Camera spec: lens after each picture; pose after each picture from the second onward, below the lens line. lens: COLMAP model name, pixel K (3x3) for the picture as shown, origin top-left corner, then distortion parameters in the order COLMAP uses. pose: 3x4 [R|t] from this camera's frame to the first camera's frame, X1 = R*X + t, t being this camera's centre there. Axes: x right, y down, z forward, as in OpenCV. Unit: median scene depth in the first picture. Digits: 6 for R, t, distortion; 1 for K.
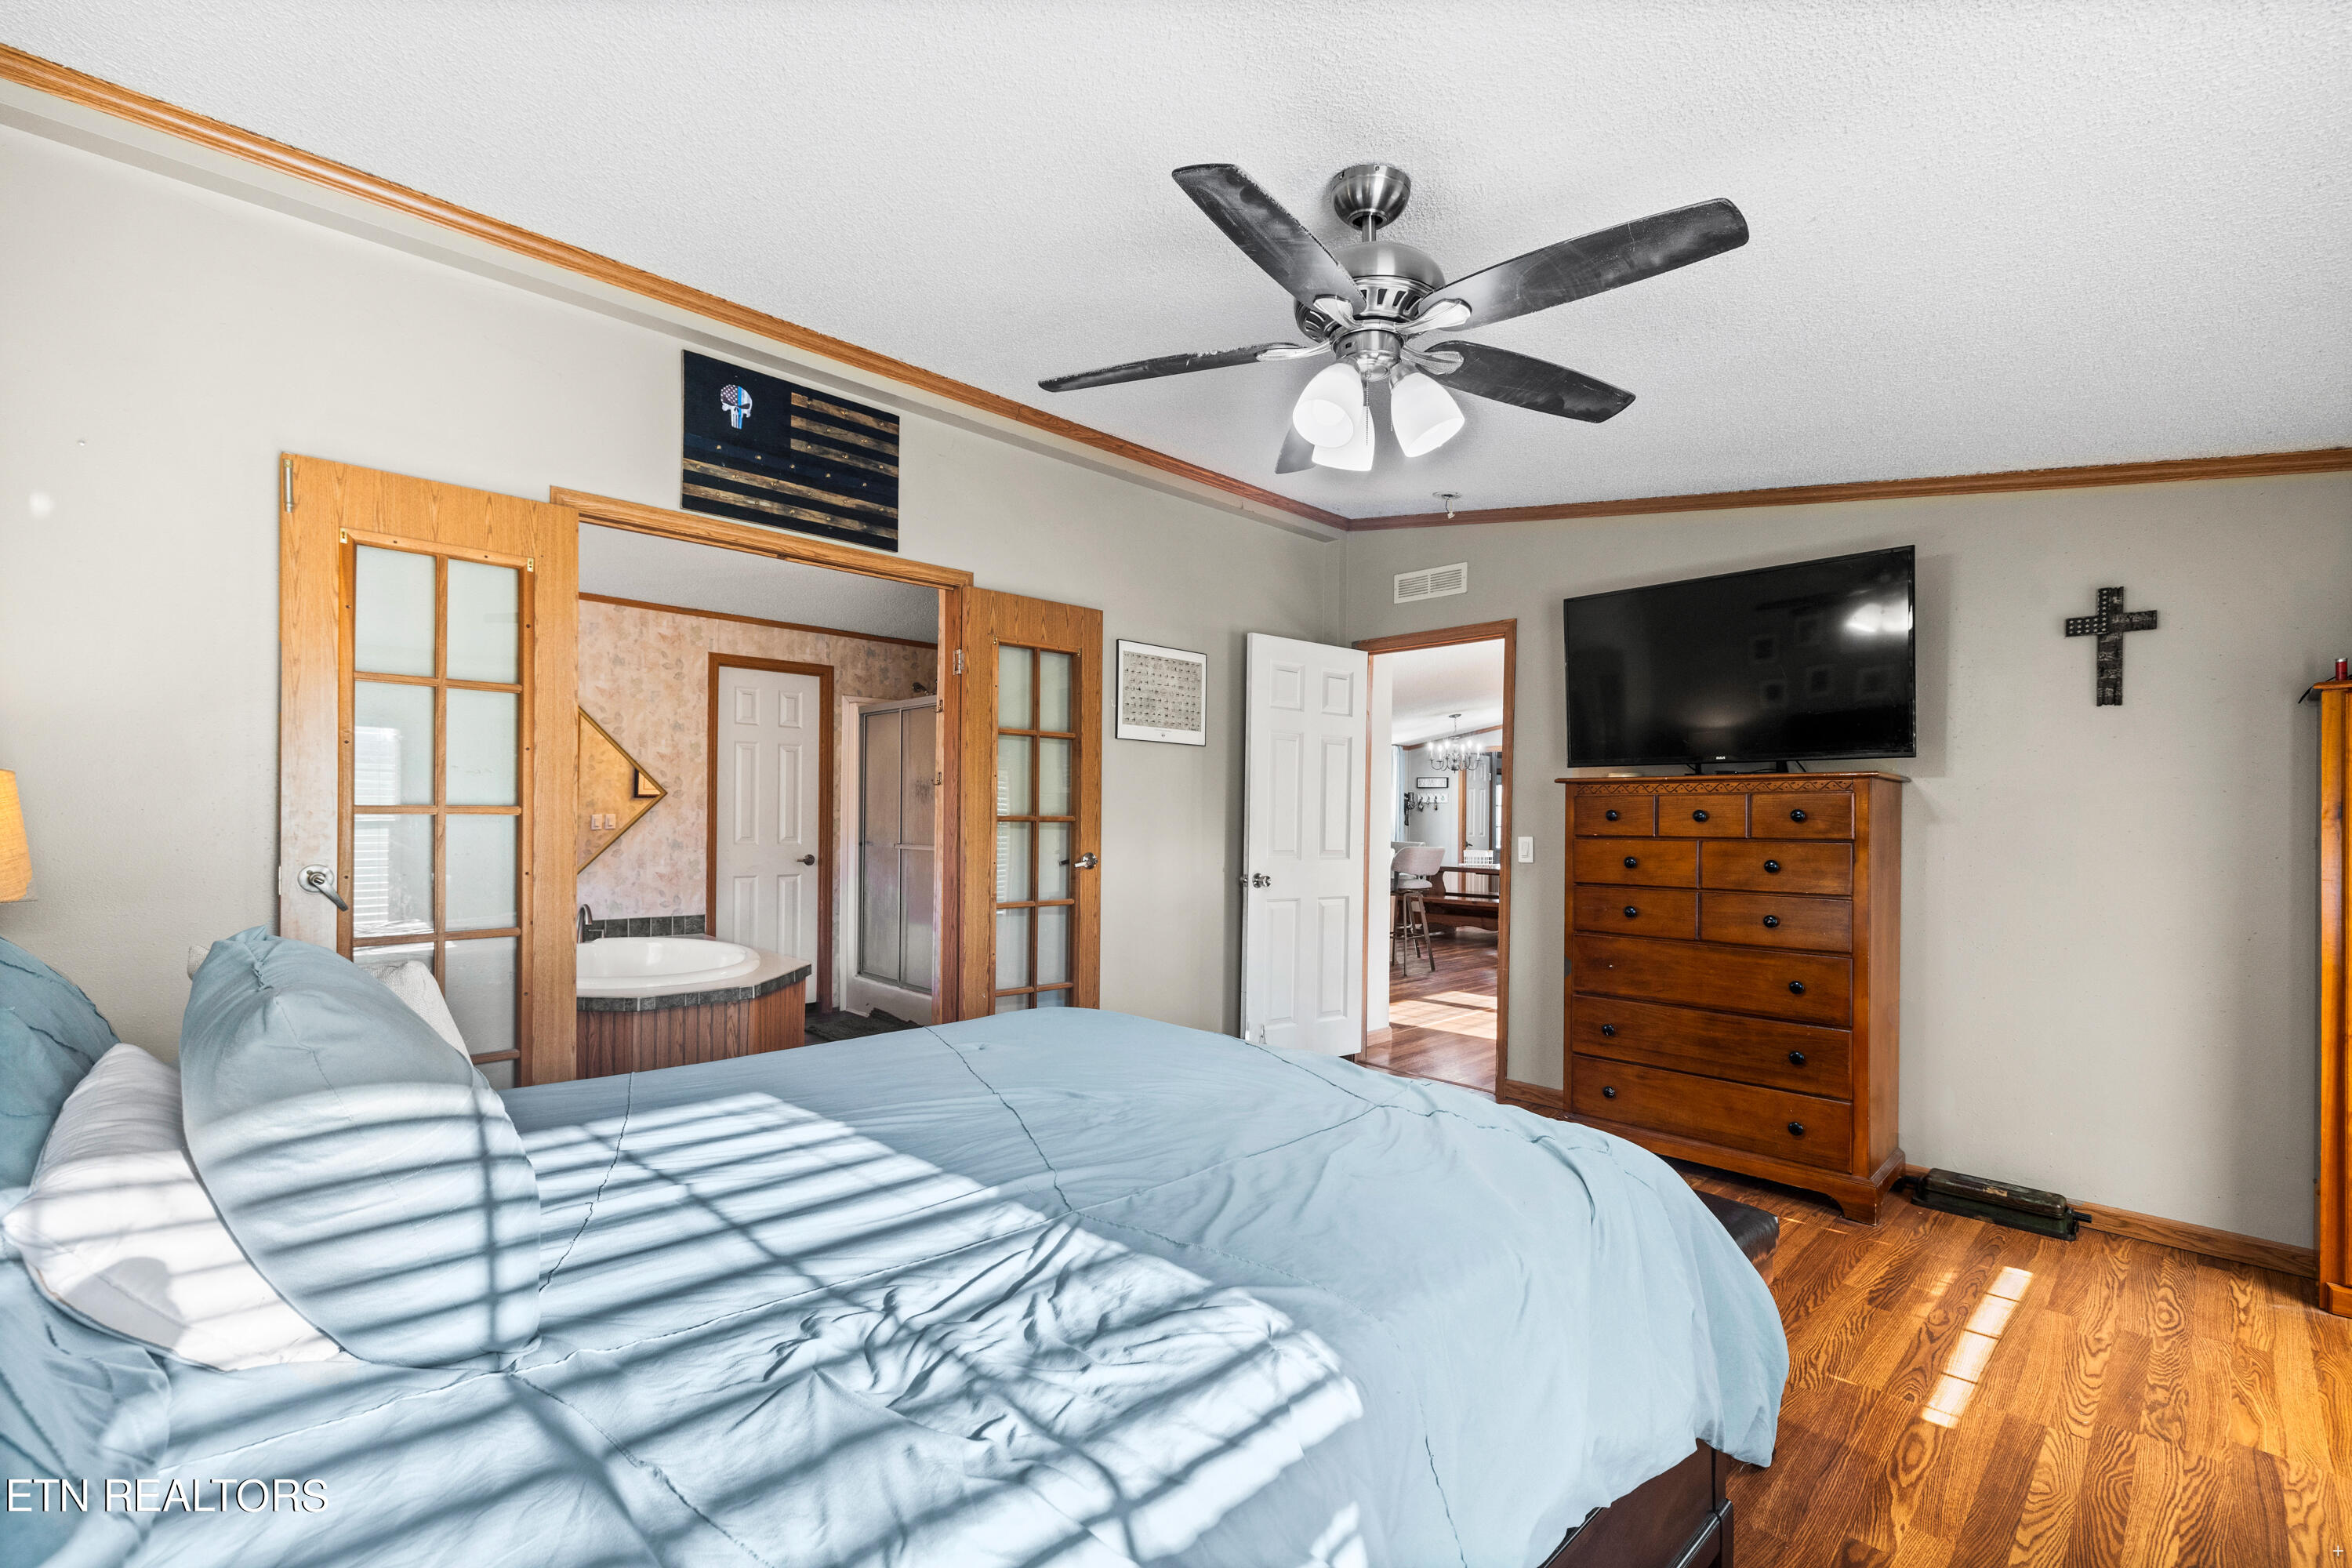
lens RADIAL K [[984.7, 0, 1174.1], [0, 984.7, 821.4], [0, 0, 1]] dist [-0.001183, -0.000128]
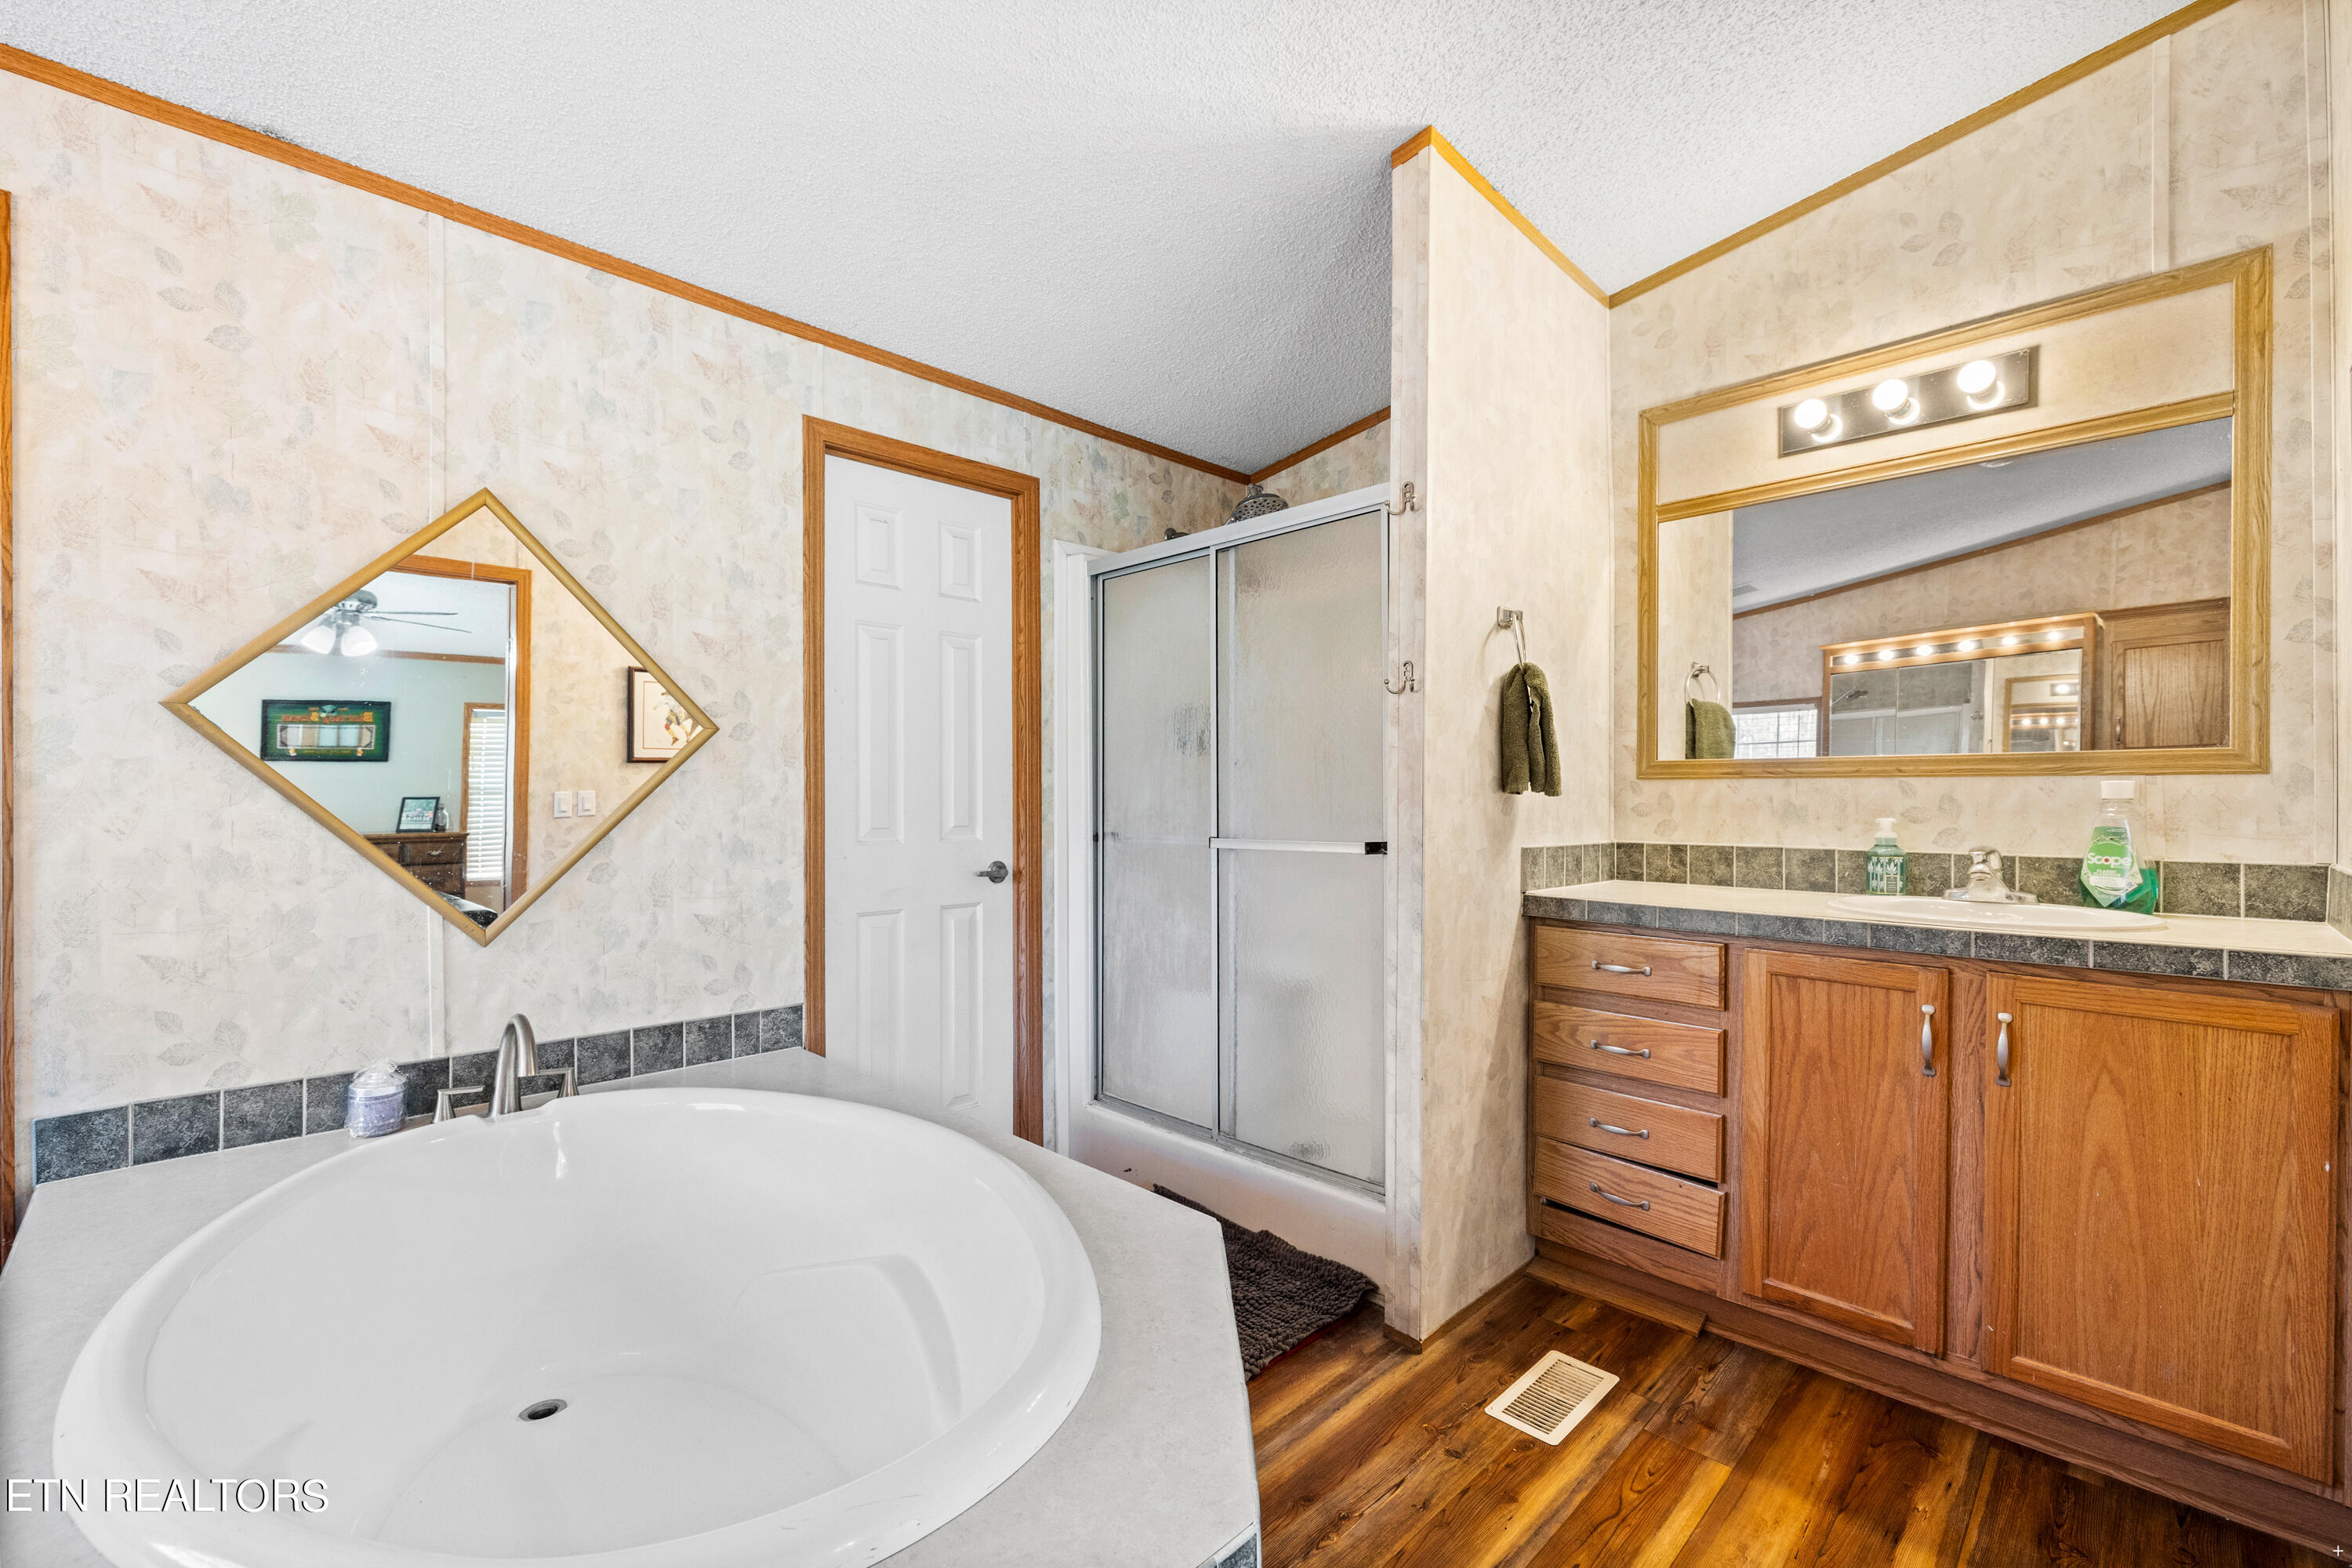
lens RADIAL K [[986.8, 0, 1178.1], [0, 986.8, 795.4], [0, 0, 1]] dist [-0.001268, -0.000029]
pose [[0.999692, -0.016493, 0.018551, -0.306762], [0.016645, 0.999829, -0.008089, 0.006832], [-0.018414, 0.008395, 0.999795, 0.538378]]
